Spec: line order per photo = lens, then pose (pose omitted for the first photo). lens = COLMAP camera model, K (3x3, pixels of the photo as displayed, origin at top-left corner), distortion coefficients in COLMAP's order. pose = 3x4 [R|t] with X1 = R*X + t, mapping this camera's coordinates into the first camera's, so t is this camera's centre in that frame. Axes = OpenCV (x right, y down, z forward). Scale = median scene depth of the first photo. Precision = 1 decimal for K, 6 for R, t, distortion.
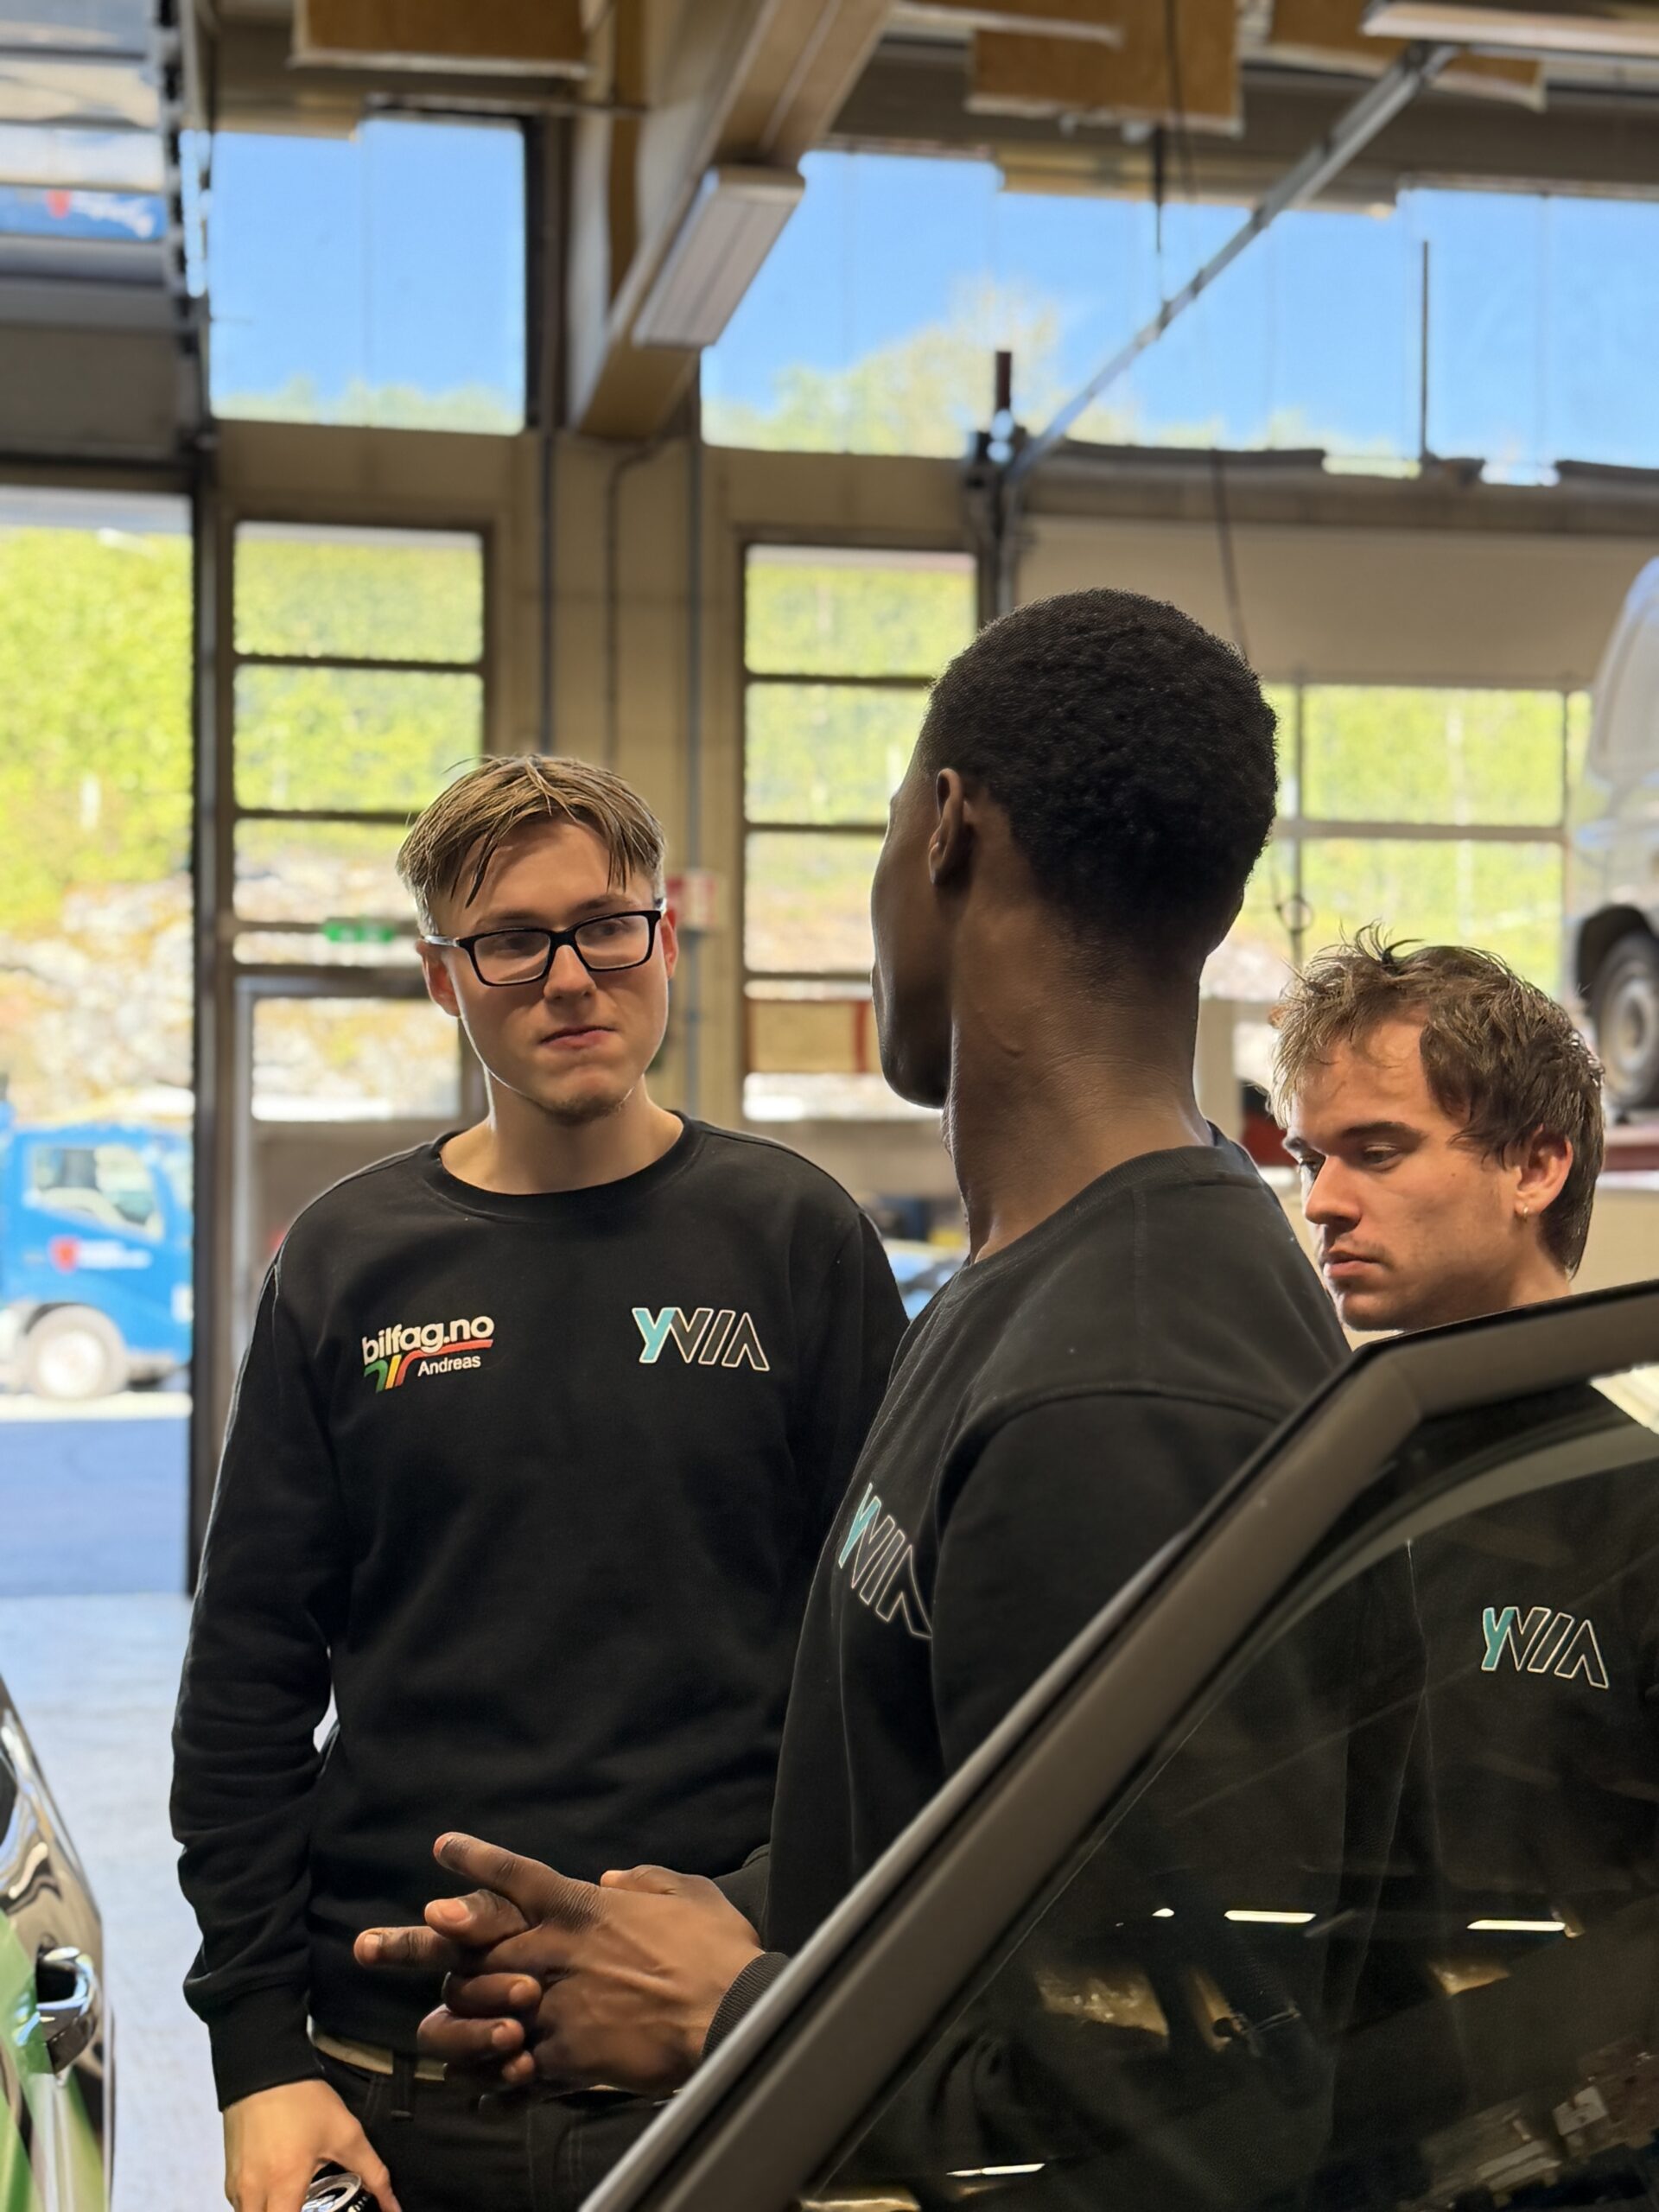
lens RADIAL K [[3223.5, 0, 829.5], [0, 3223.5, 1106.0], [0, 0, 1]] dist [0.229418, -0.059784]
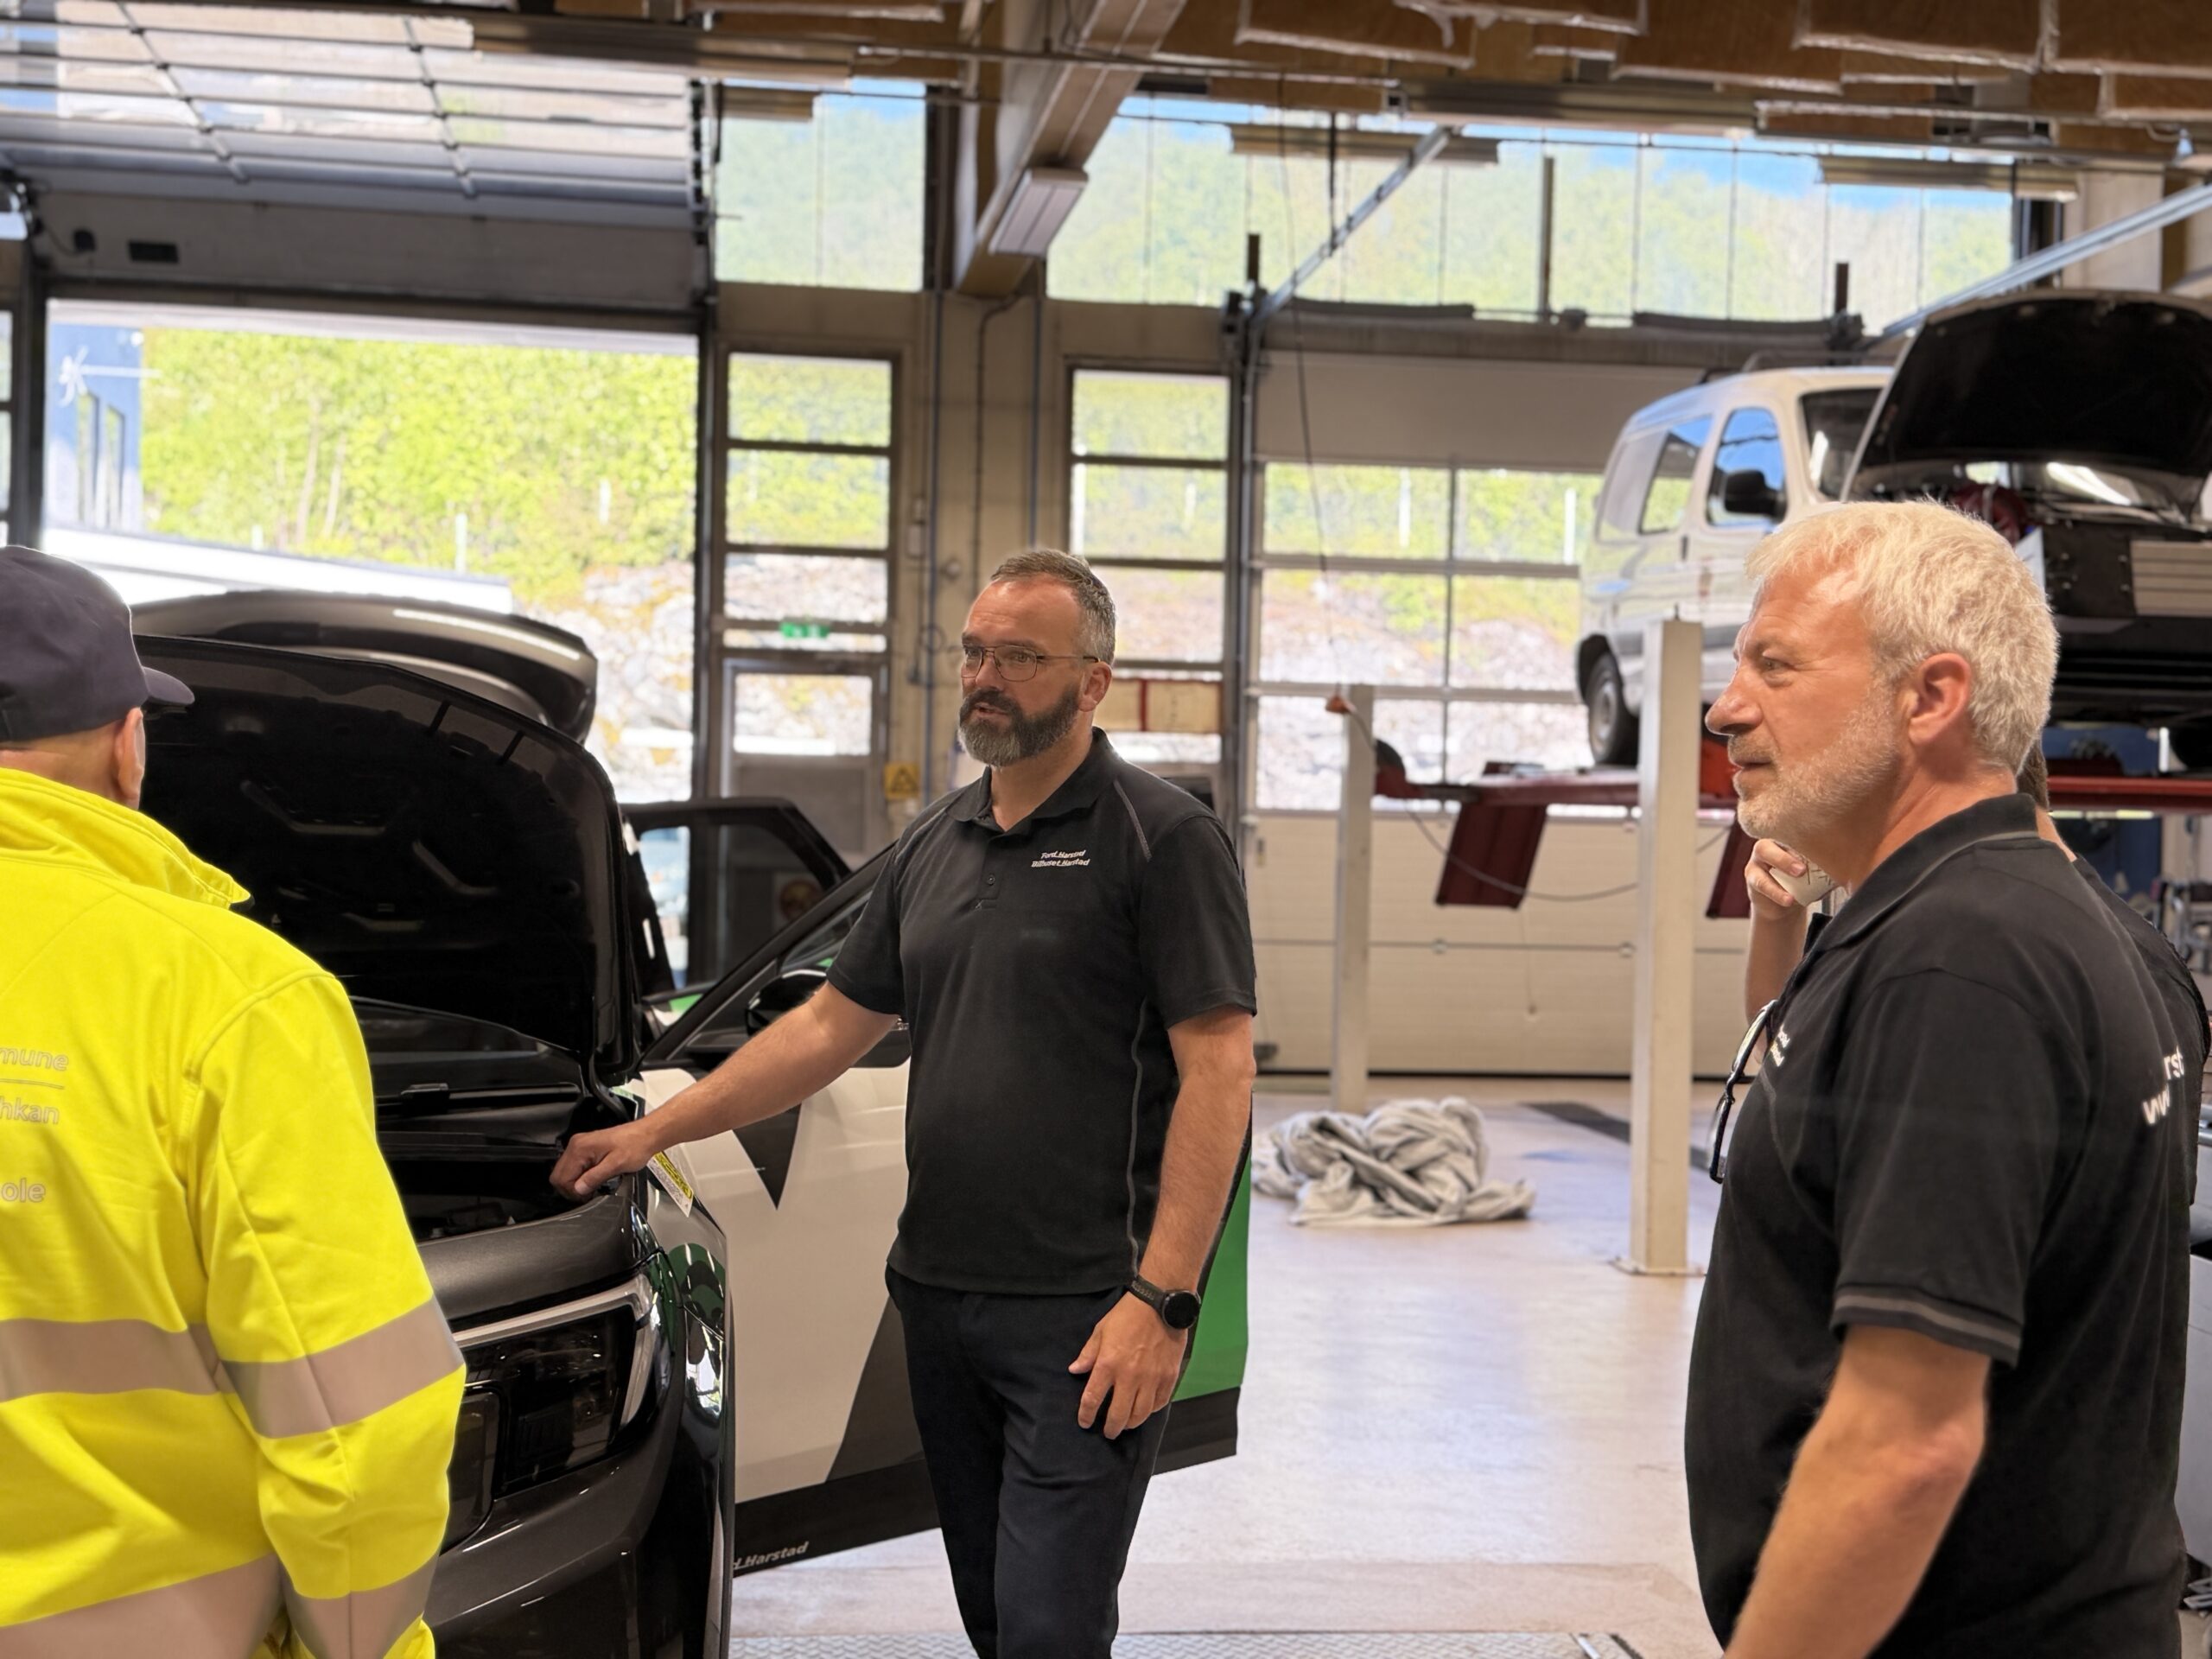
lens RADIAL K [[2706.8, 0, 1106.0], [0, 2706.8, 829.5], [0, 0, 1]] dist [0.228019, -0.584109]
pose [[0.999129, 0.020478, -0.036363, 0.039400], [-0.019410, 0.999376, 0.029498, -0.000925], [0.036944, -0.028767, 0.998903, -0.239943]]
